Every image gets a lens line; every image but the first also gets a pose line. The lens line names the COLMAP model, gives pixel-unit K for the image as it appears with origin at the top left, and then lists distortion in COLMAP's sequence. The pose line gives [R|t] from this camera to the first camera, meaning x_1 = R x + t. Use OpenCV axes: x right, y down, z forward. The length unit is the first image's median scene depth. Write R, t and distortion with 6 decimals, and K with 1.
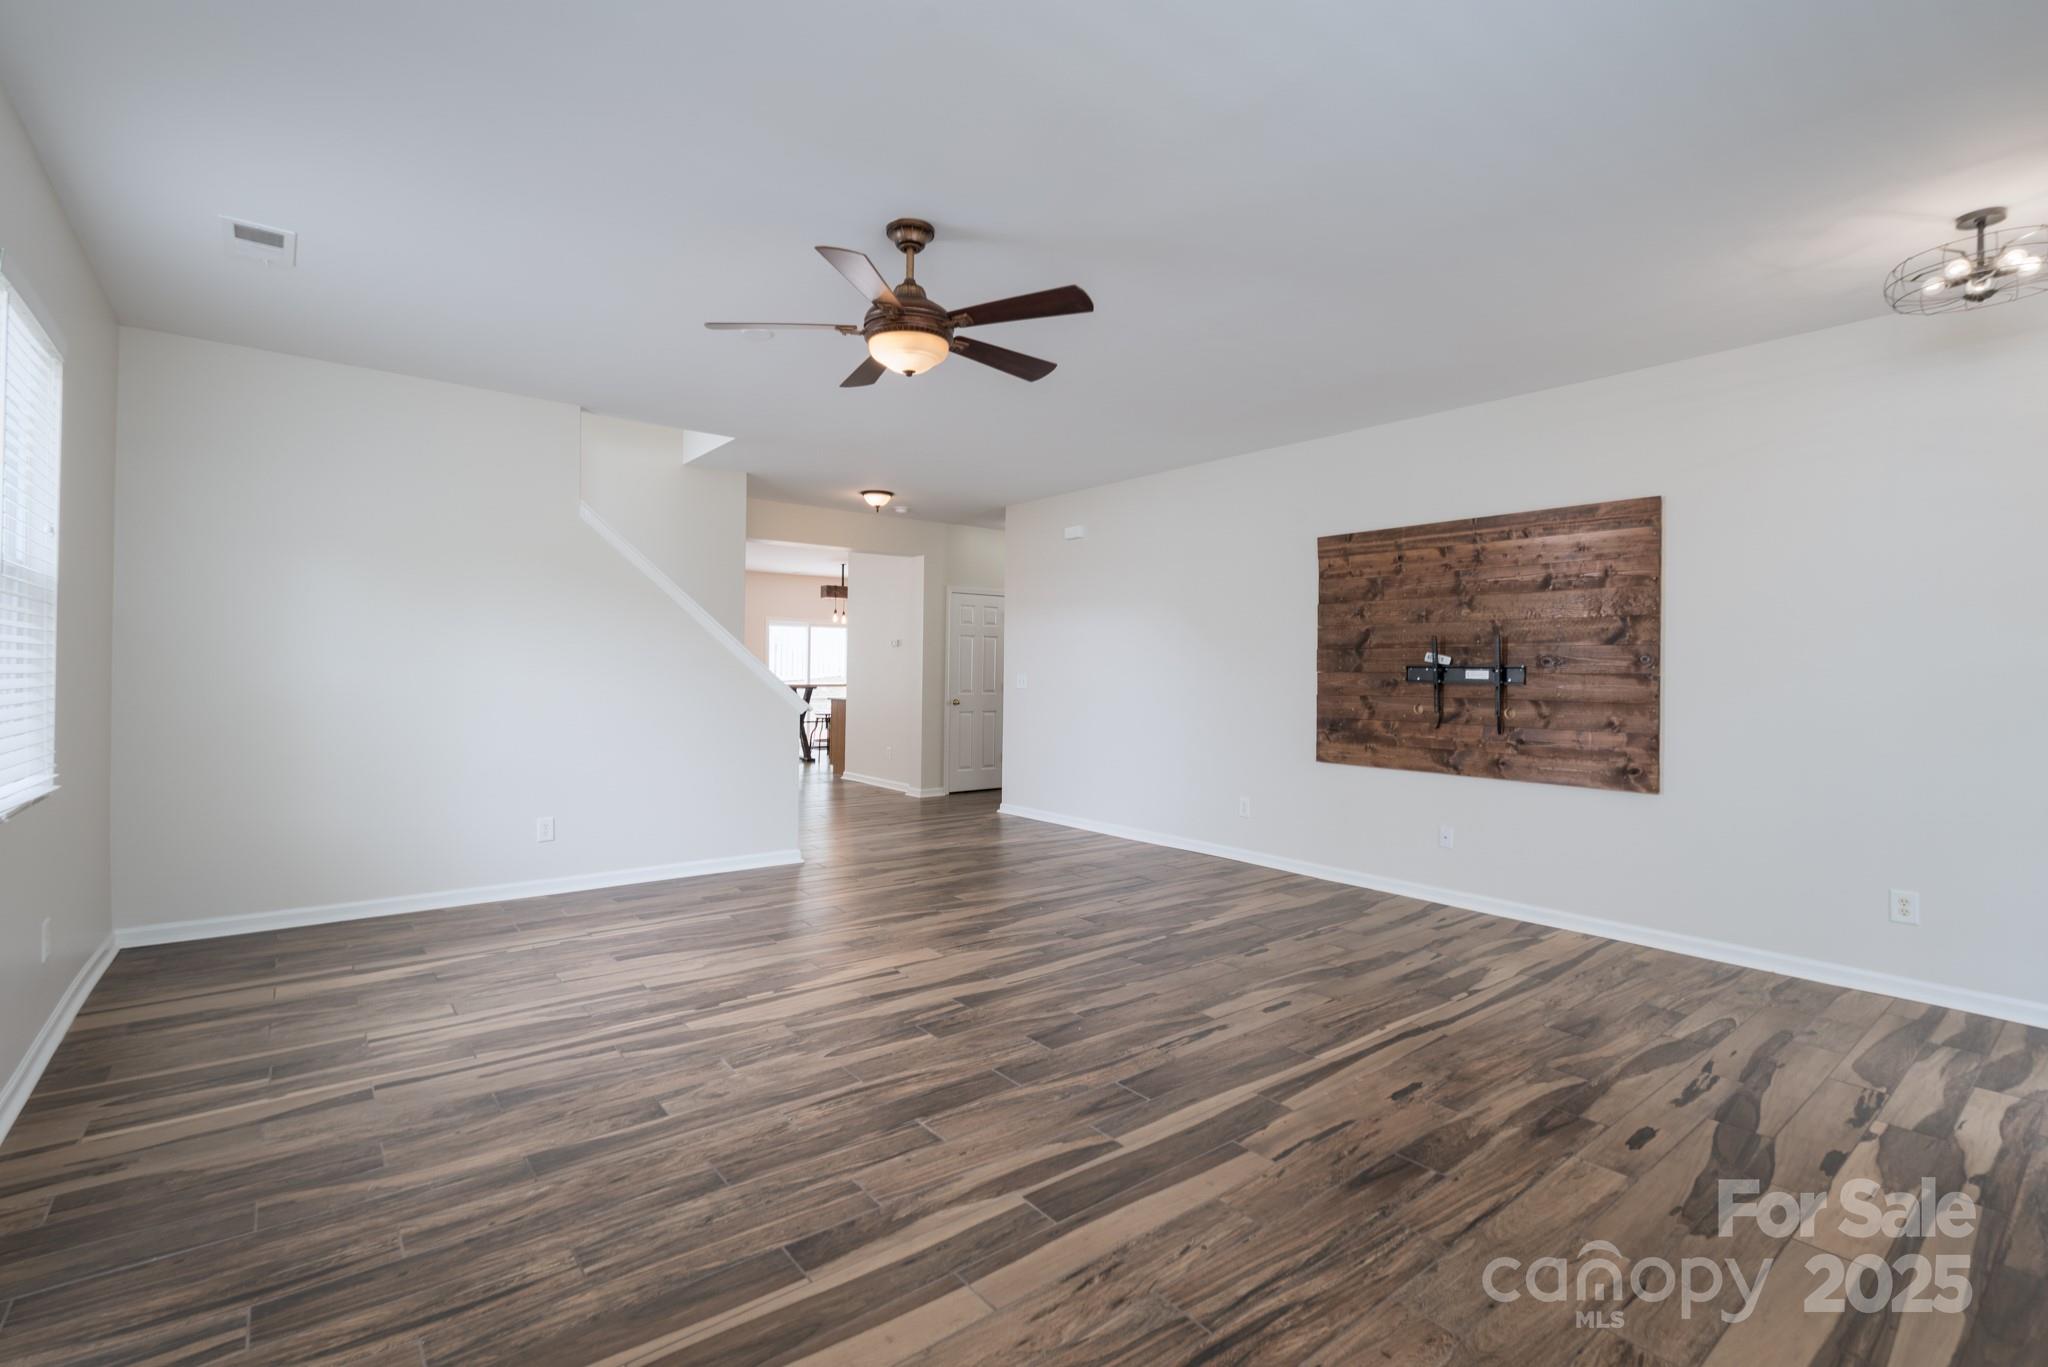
lens RADIAL K [[928.0, 0, 1027.3], [0, 928.0, 663.5], [0, 0, 1]] dist [-0.006933, -0.000342]
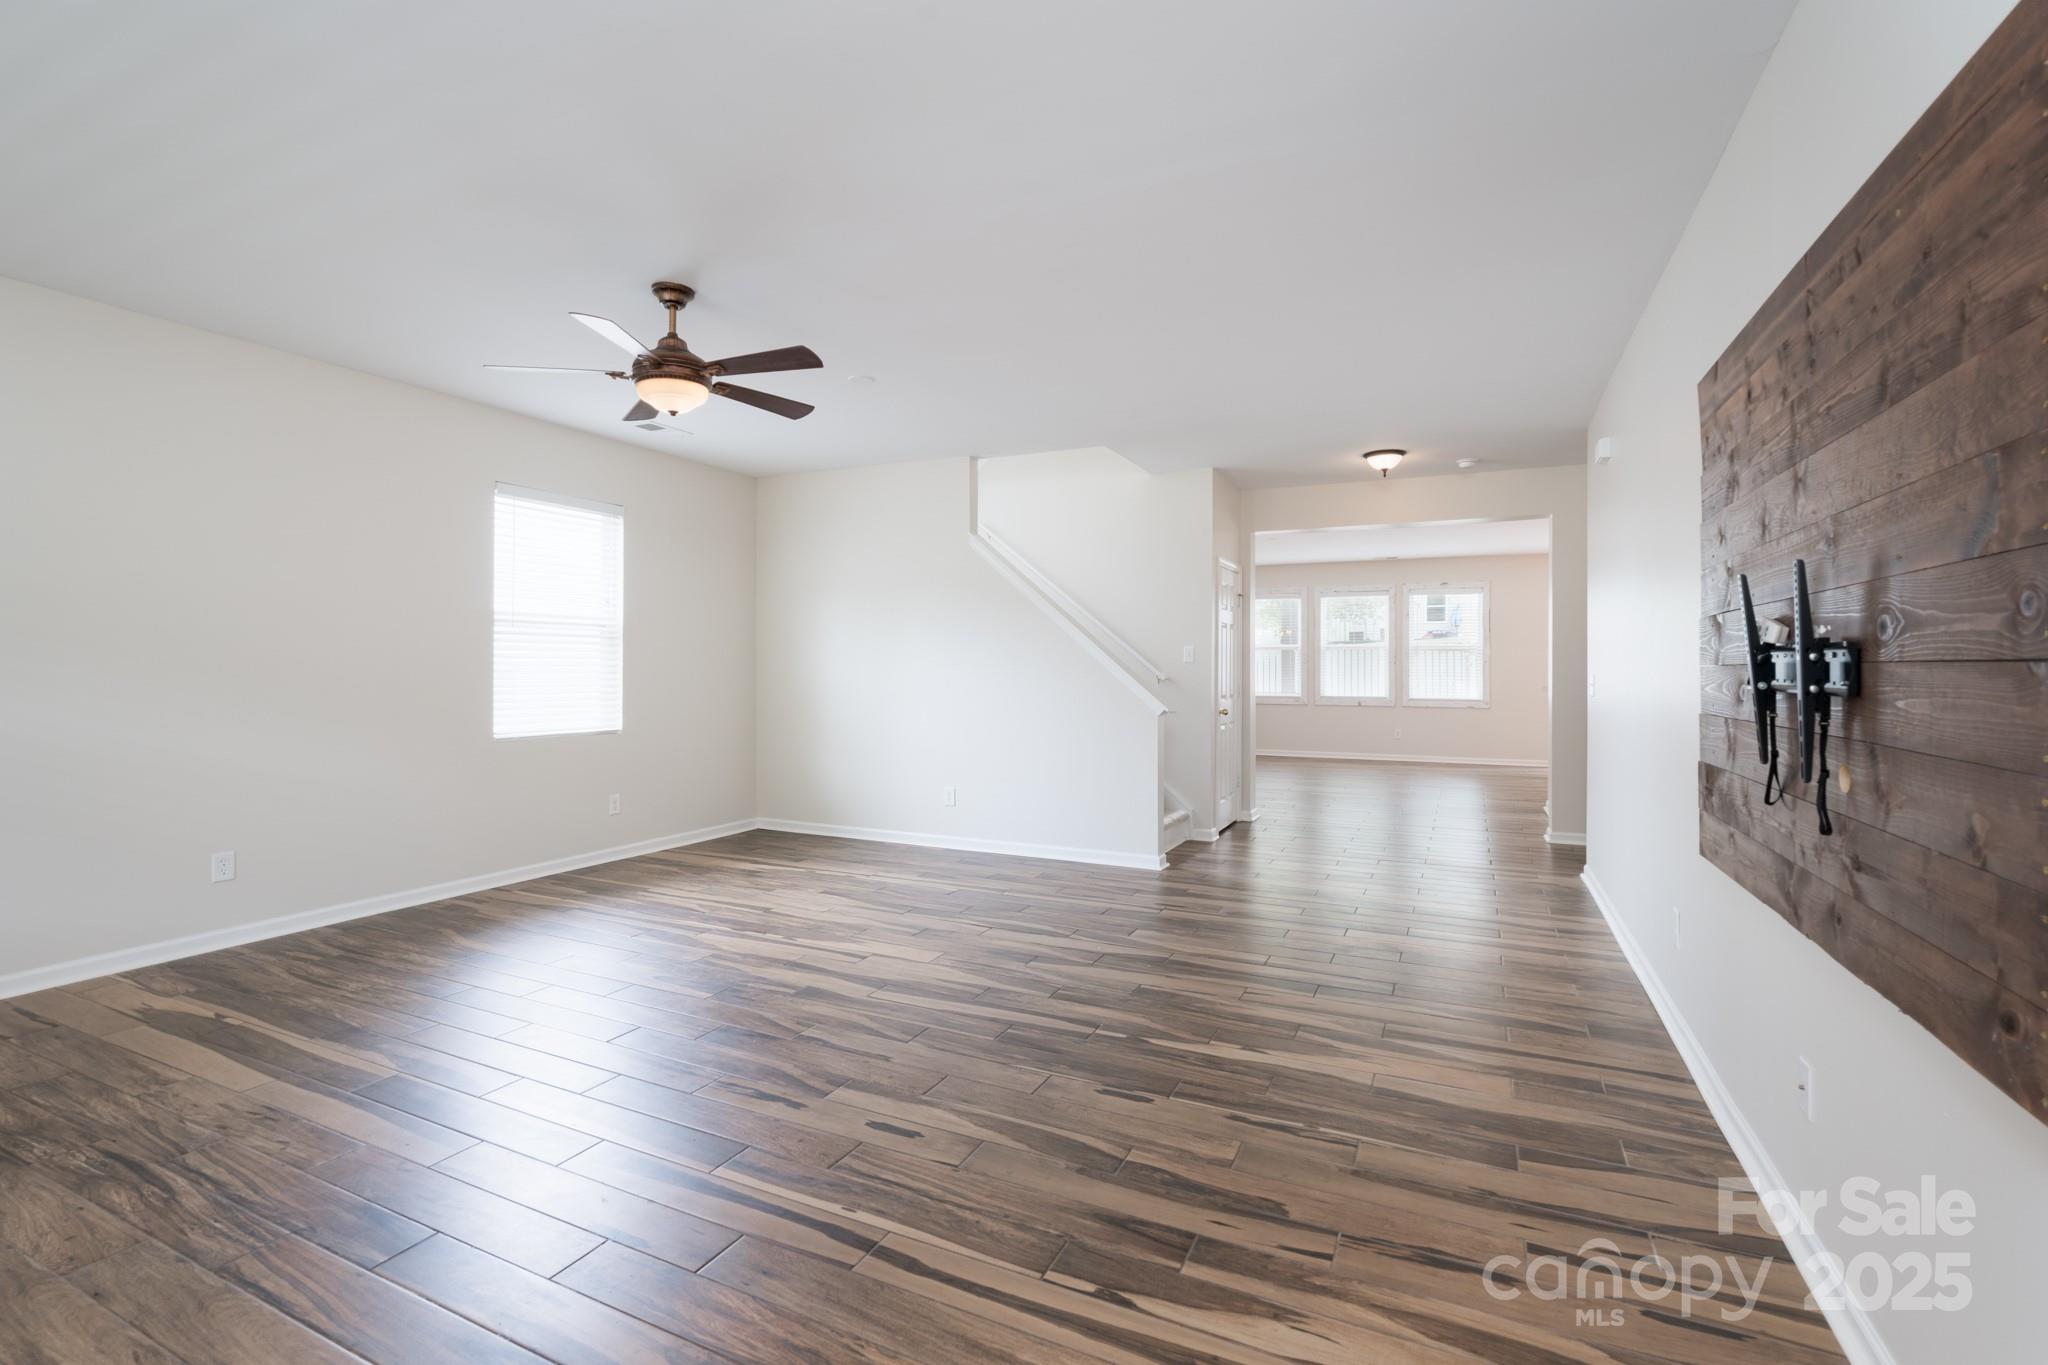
lens RADIAL K [[928.0, 0, 1010.0], [0, 928.0, 681.7], [0, 0, 1]] dist [-0.006933, -0.000342]
pose [[0.428361, 0.006390, -0.903585, 0.738477], [0.007557, 0.999915, 0.010653, 0.010365], [0.903576, -0.011392, 0.428276, 0.597303]]
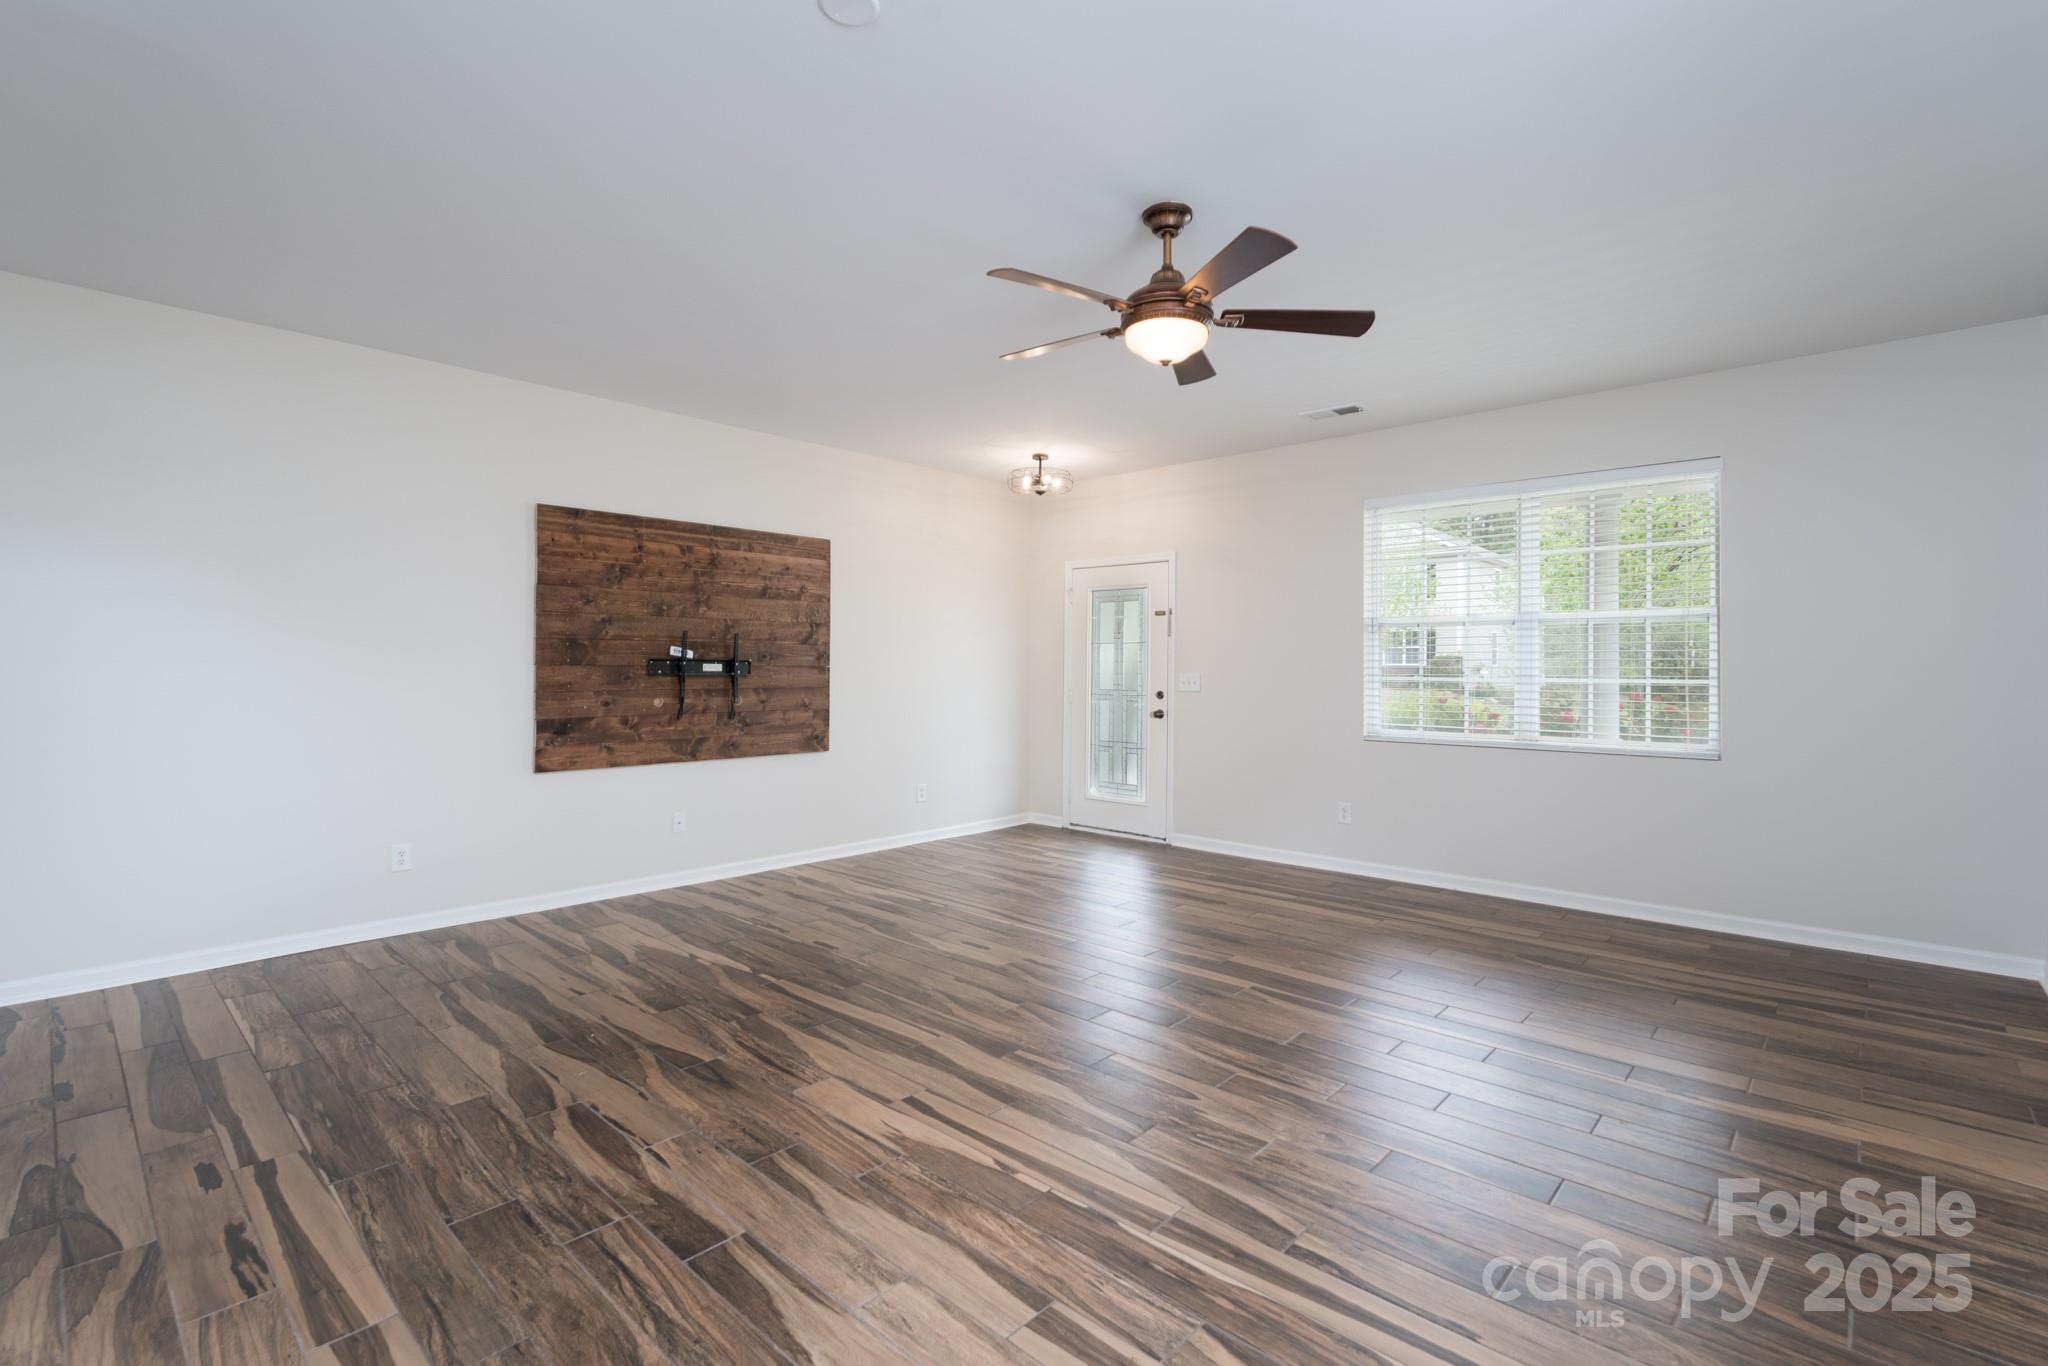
lens RADIAL K [[928.0, 0, 1011.6], [0, 928.0, 684.7], [0, 0, 1]] dist [-0.006933, -0.000342]
pose [[-0.138573, -0.029887, 0.989901, -0.713192], [-0.013588, 0.999508, 0.028275, -0.004142], [-0.990259, -0.009532, -0.138911, 0.866281]]
